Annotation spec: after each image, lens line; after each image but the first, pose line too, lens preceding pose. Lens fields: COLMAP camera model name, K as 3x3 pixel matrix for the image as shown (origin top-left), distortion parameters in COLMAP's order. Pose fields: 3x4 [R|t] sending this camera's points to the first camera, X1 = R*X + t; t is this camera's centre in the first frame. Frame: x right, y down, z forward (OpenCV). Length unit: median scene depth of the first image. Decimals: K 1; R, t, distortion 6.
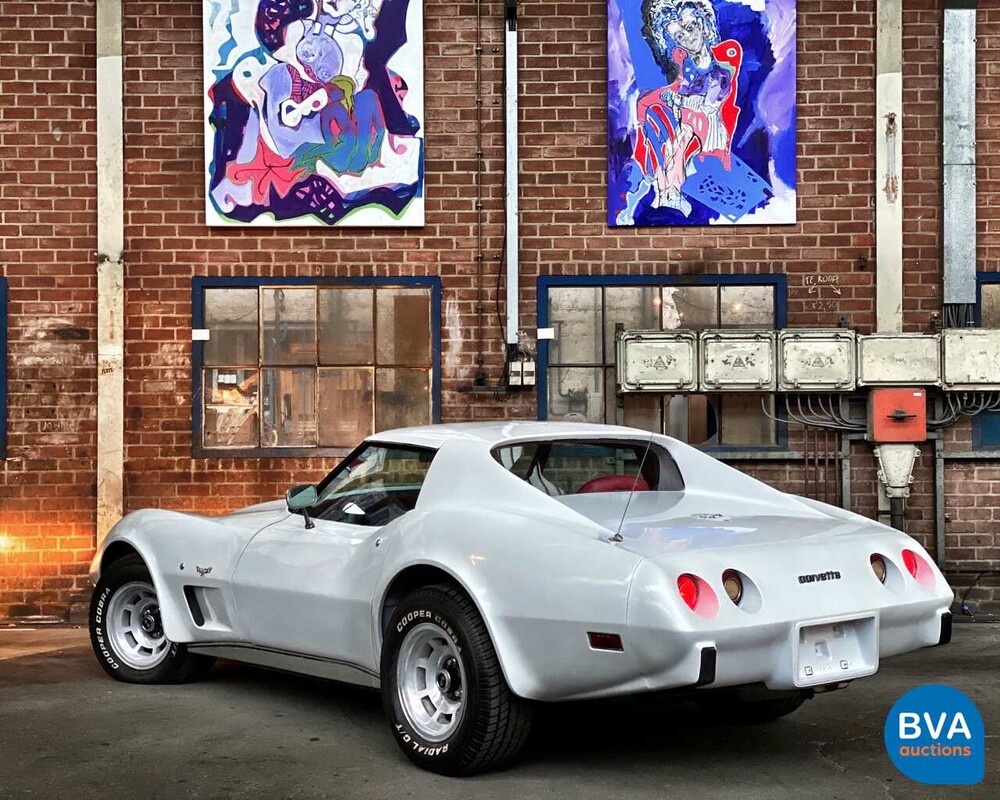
lens RADIAL K [[1602.3, 0, 477.4], [0, 1602.3, 373.9], [0, 0, 1]] dist [0.143801, 0.000000]
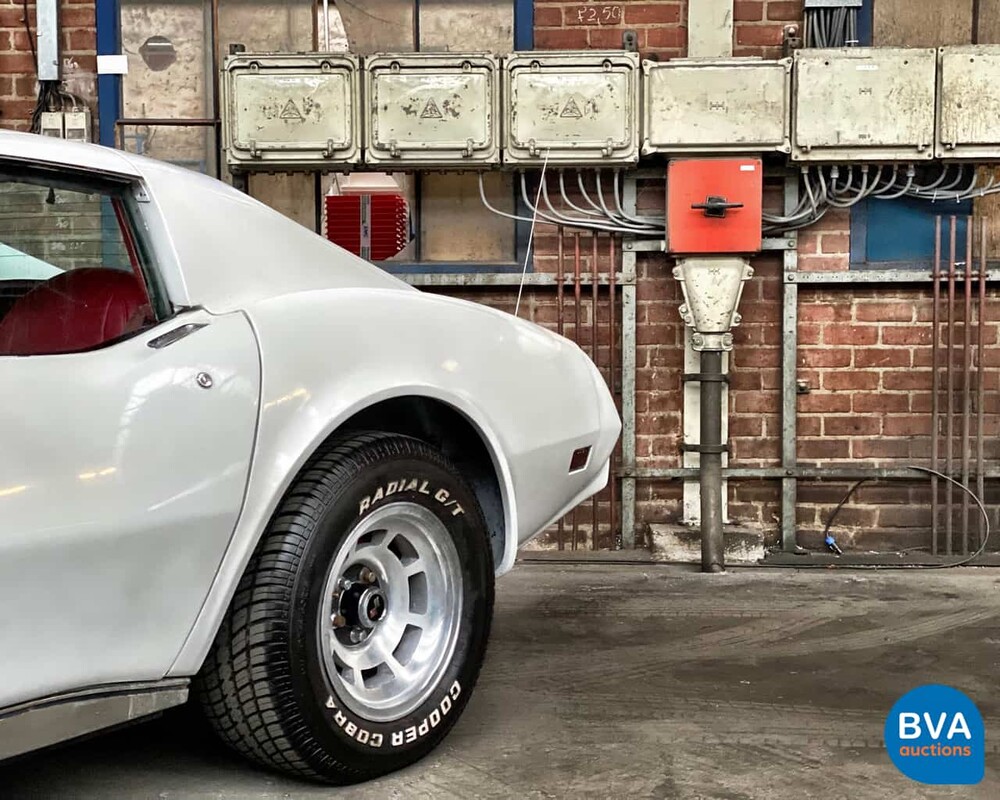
lens RADIAL K [[1602.3, 0, 470.9], [0, 1602.3, 379.3], [0, 0, 1]] dist [0.143801, 0.000000]
pose [[0.999334, 0.004619, -0.036201, 0.191631], [-0.001774, 0.996934, 0.078223, 0.041116], [0.036451, -0.078107, 0.996278, 0.422407]]
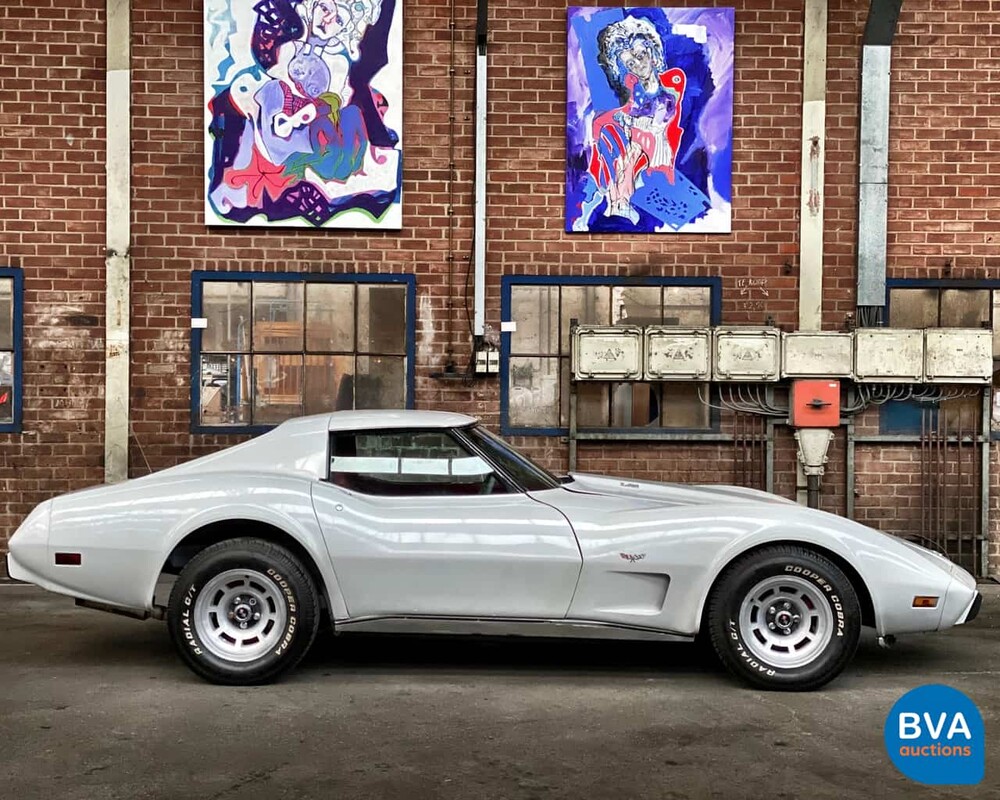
lens RADIAL K [[1602.3, 0, 489.8], [0, 1602.3, 383.9], [0, 0, 1]] dist [0.143801, 0.000000]
pose [[0.999003, 0.013079, 0.042673, -0.018015], [-0.014267, 0.999516, 0.027660, -0.016018], [-0.042291, -0.028241, 0.998706, -0.122780]]
